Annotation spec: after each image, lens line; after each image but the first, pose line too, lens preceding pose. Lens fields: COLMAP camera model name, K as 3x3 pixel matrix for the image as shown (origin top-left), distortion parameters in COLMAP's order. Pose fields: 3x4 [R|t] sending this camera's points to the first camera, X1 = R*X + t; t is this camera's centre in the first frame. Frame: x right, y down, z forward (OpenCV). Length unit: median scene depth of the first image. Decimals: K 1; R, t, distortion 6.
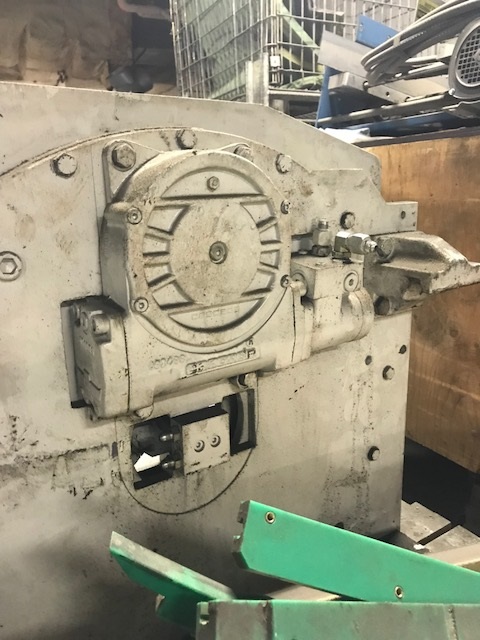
lens RADIAL K [[531.3, 0, 242.1], [0, 531.3, 311.7], [0, 0, 1]] dist [0.020079, -0.040190]
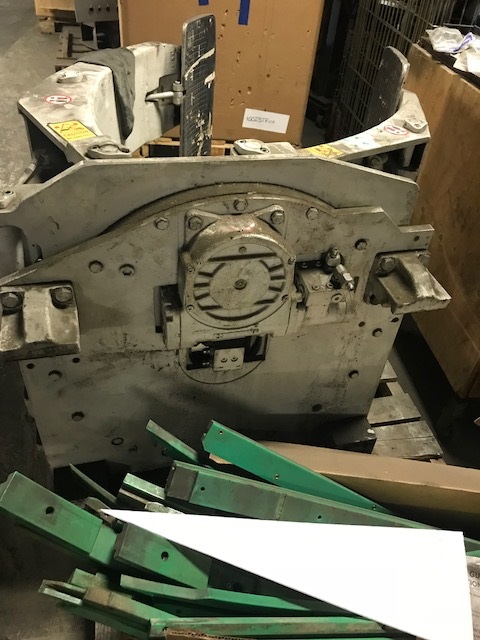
lens RADIAL K [[528.3, 0, 240.0], [0, 528.3, 320.0], [0, 0, 1]] dist [0.026546, -0.005592]
pose [[0.931195, 0.301994, -0.204148, 0.323001], [-0.178925, 0.866604, 0.465815, -0.774750], [0.317588, -0.397237, 0.861011, -0.490103]]
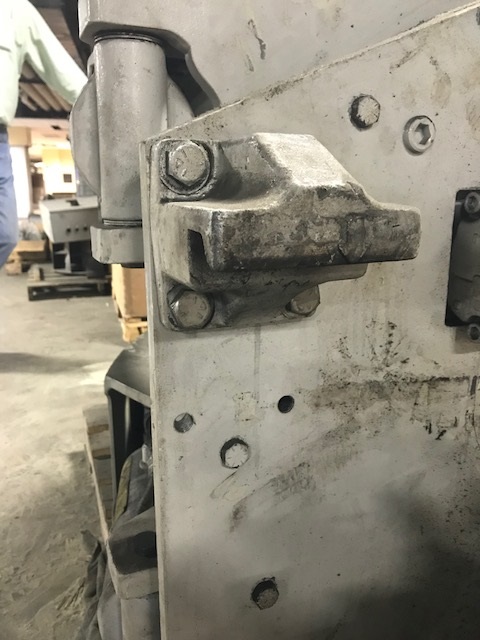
lens RADIAL K [[531.3, 0, 242.1], [0, 531.3, 311.7], [0, 0, 1]] dist [0.020079, -0.040190]
pose [[0.977918, 0.073408, -0.195674, -0.464685], [-0.074639, 0.997210, 0.001085, 0.181984], [0.195208, 0.013544, 0.980668, 0.127324]]
